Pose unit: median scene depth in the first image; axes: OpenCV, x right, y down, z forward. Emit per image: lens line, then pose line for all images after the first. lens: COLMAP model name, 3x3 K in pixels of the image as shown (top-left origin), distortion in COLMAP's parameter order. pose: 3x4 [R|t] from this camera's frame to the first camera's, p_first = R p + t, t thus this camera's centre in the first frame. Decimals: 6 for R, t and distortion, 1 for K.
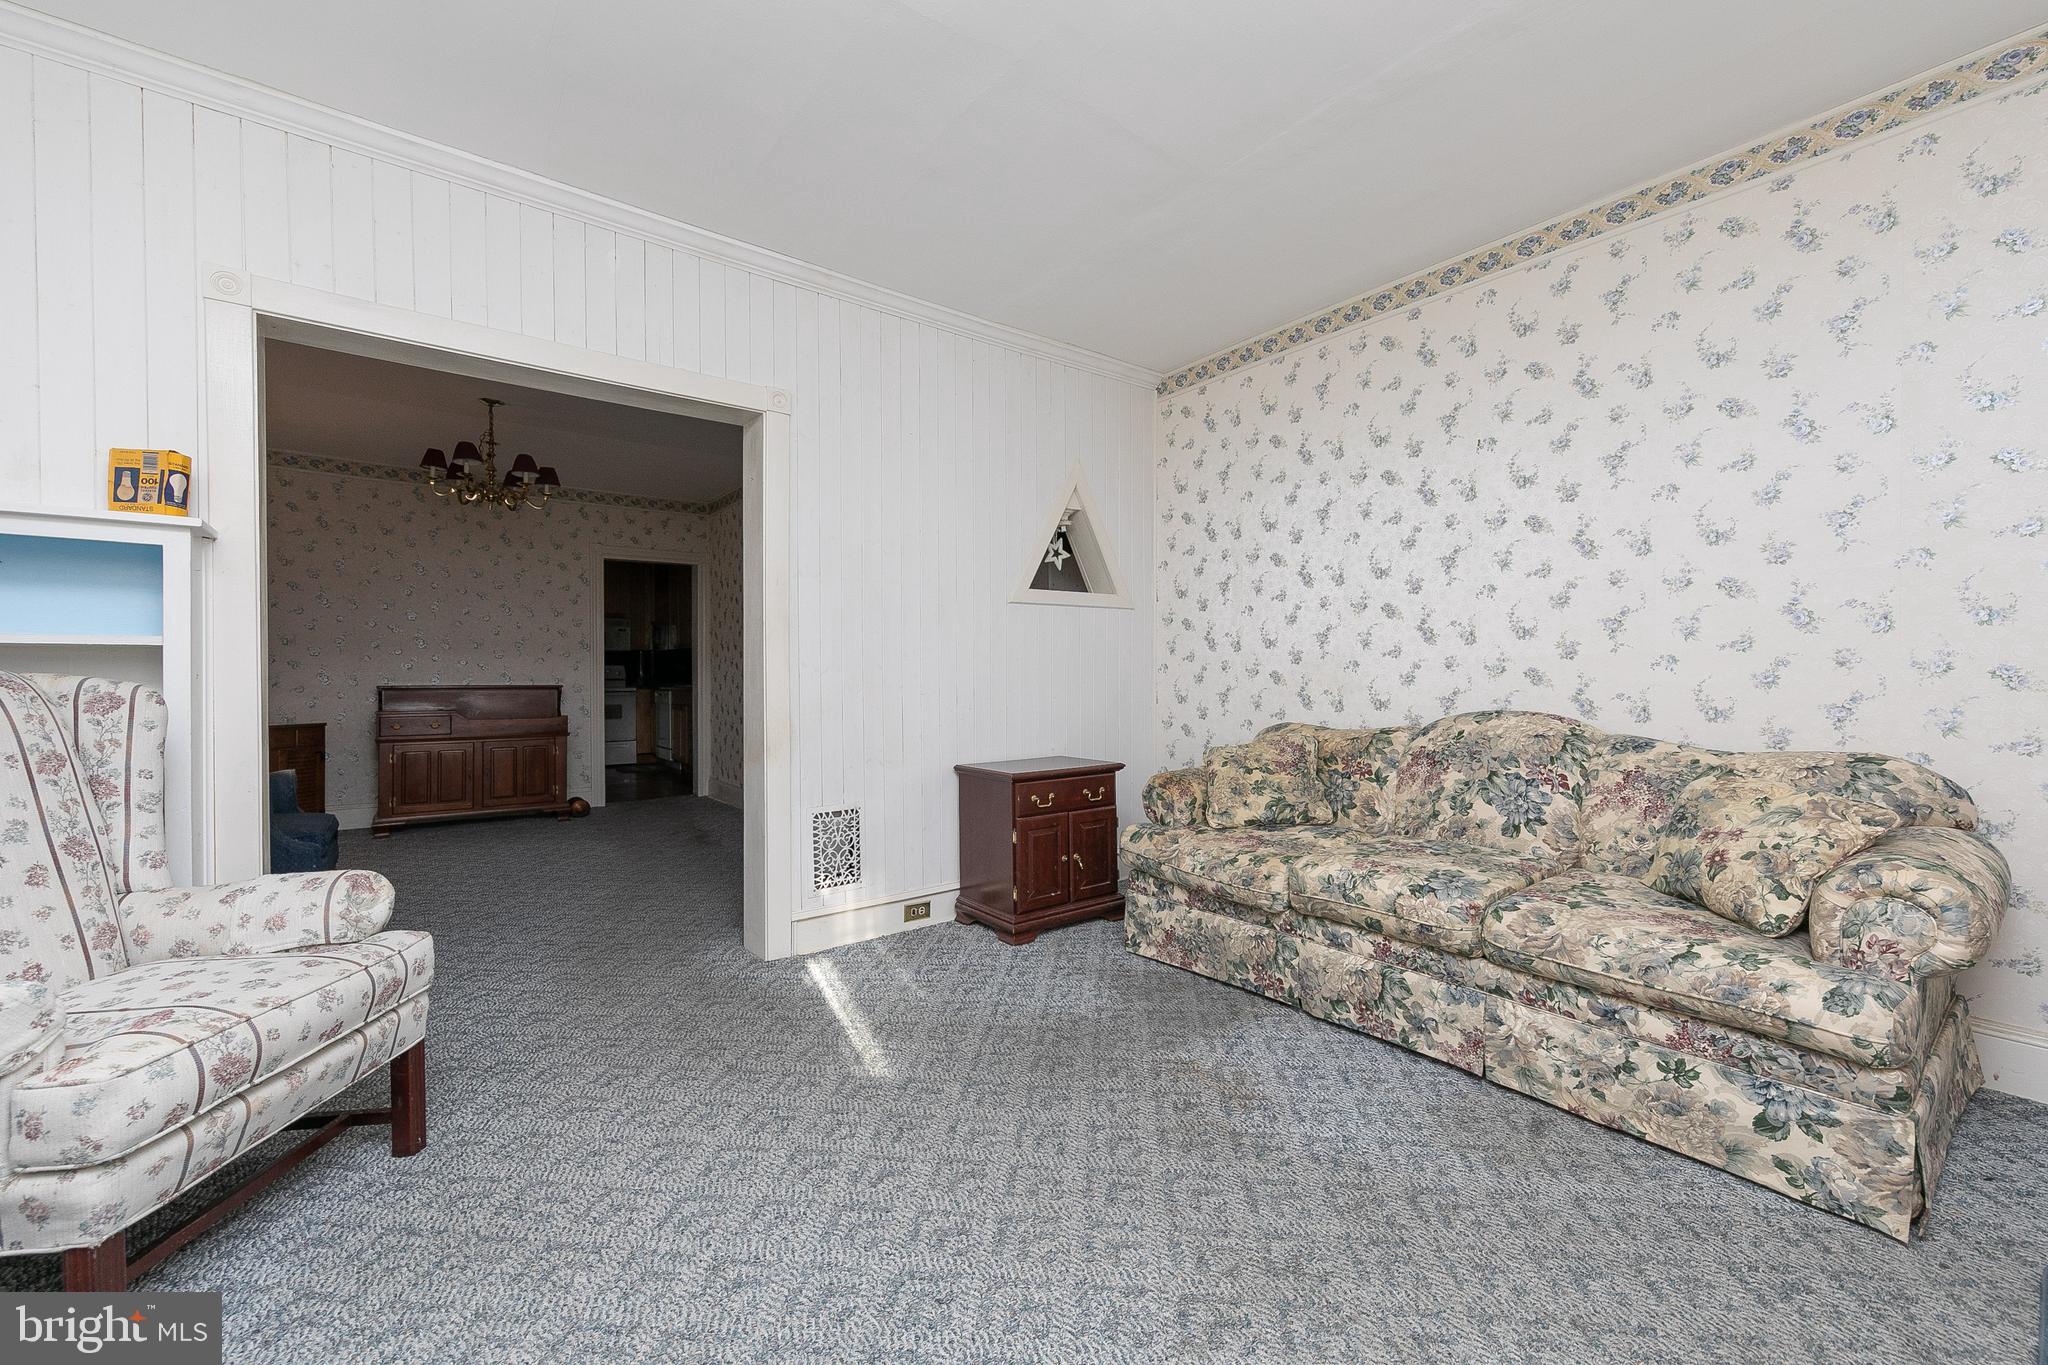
lens RADIAL K [[764.3, 0, 1031.4], [0, 764.3, 682.0], [0, 0, 1]] dist [0.000947, 0.000044]
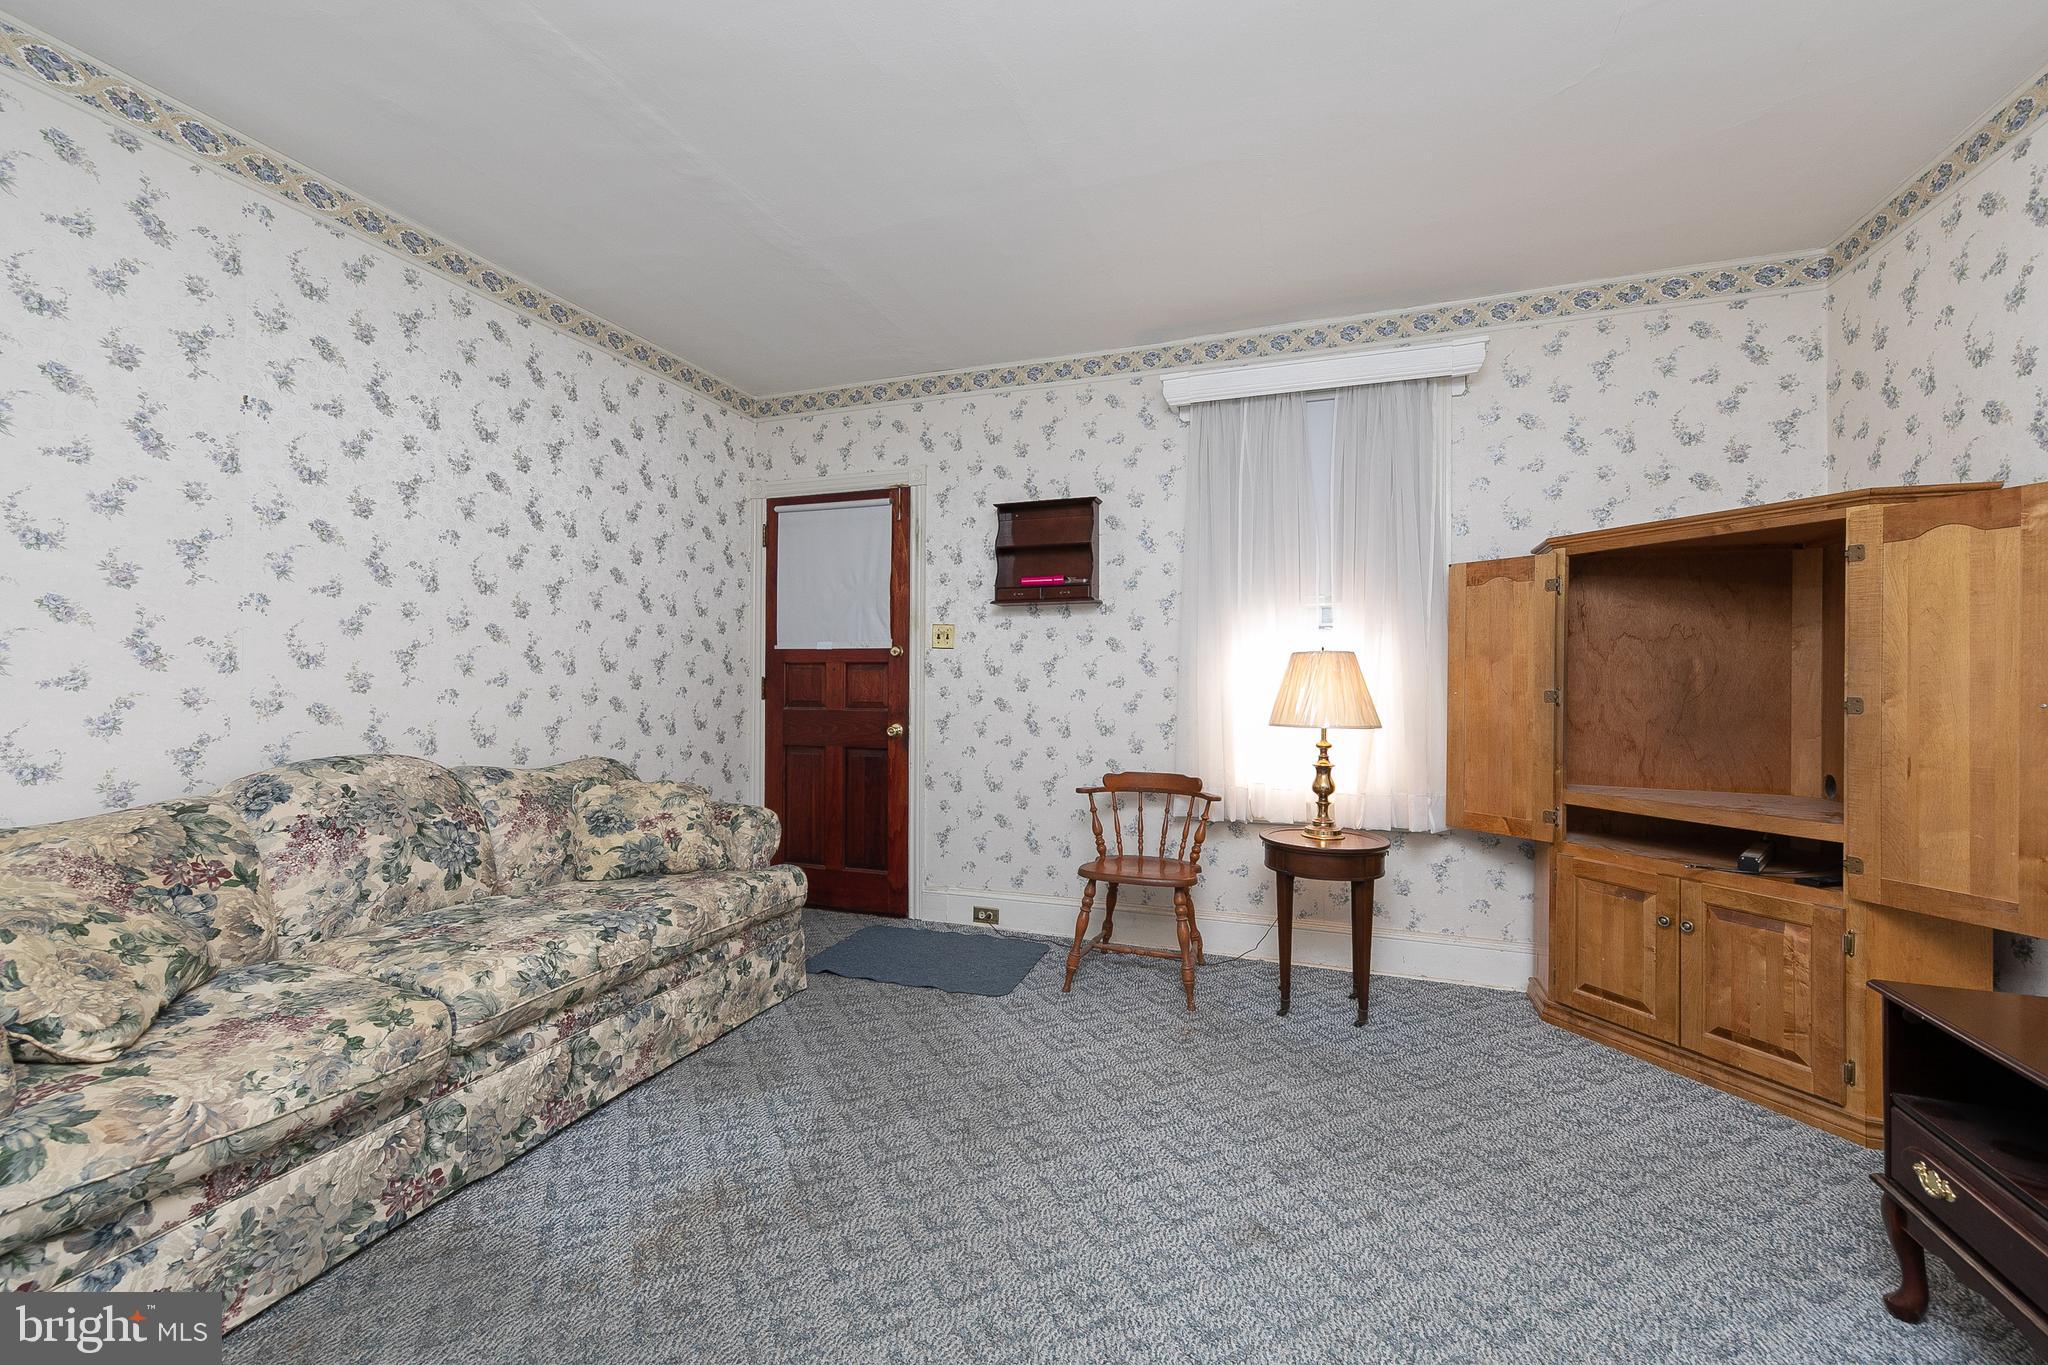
lens RADIAL K [[764.3, 0, 1031.4], [0, 764.3, 682.0], [0, 0, 1]] dist [0.000947, 0.000044]
pose [[-0.496349, 0.001870, 0.868121, -0.547794], [0.011775, 0.999920, 0.004578, -0.044465], [-0.868043, 0.012494, -0.496331, 0.902599]]
